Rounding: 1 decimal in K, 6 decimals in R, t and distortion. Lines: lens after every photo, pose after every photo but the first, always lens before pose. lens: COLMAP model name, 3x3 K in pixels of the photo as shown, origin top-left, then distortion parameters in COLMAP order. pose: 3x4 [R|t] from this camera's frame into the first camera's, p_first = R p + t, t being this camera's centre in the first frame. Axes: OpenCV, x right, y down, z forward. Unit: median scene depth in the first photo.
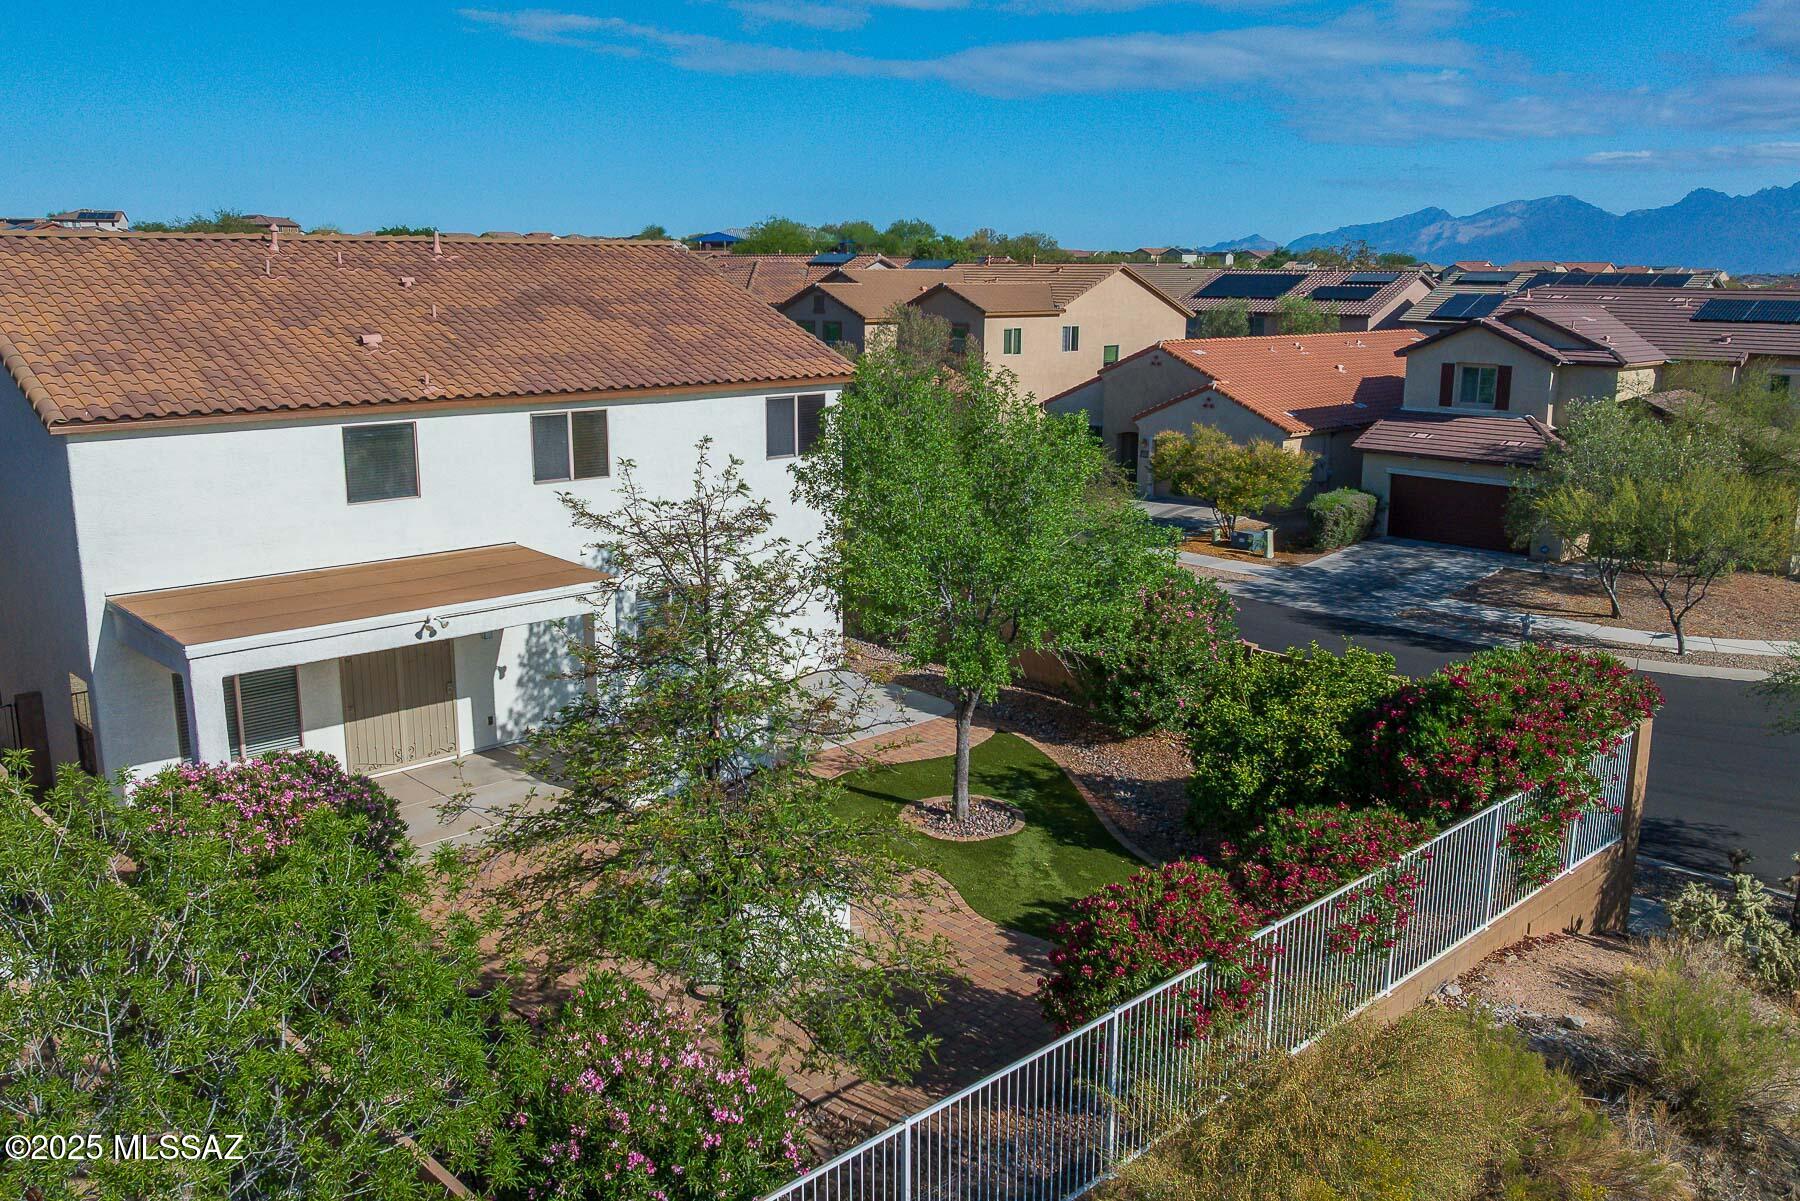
lens RADIAL K [[1531.7, 0, 921.7], [0, 1531.7, 595.2], [0, 0, 1]] dist [-0.009234, -0.001286]
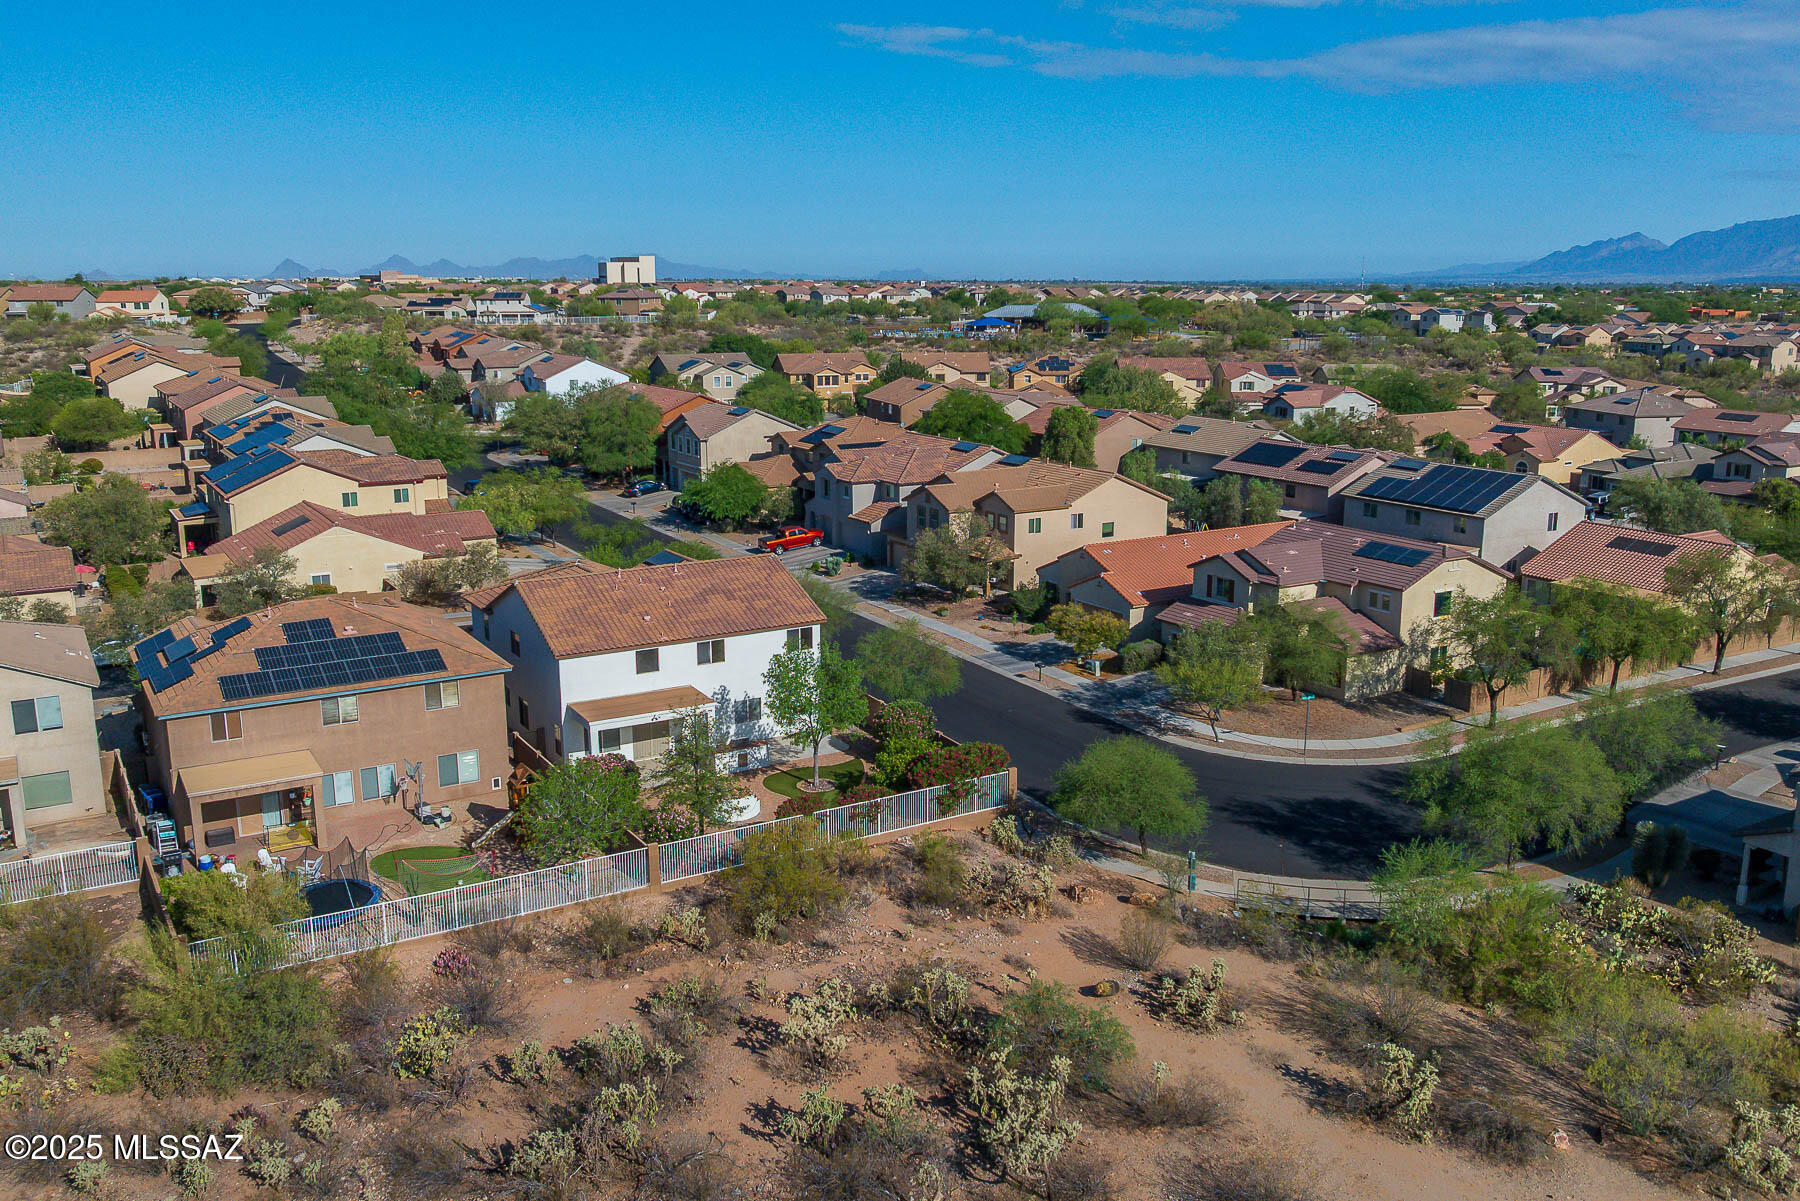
lens RADIAL K [[1517.8, 0, 896.5], [0, 1517.8, 648.3], [0, 0, 1]] dist [0.002040, 0.002383]
pose [[0.970166, 0.049858, -0.237259, 0.835575], [-0.040390, 0.998188, 0.044606, -0.259160], [0.239053, -0.033692, 0.970422, -1.802658]]
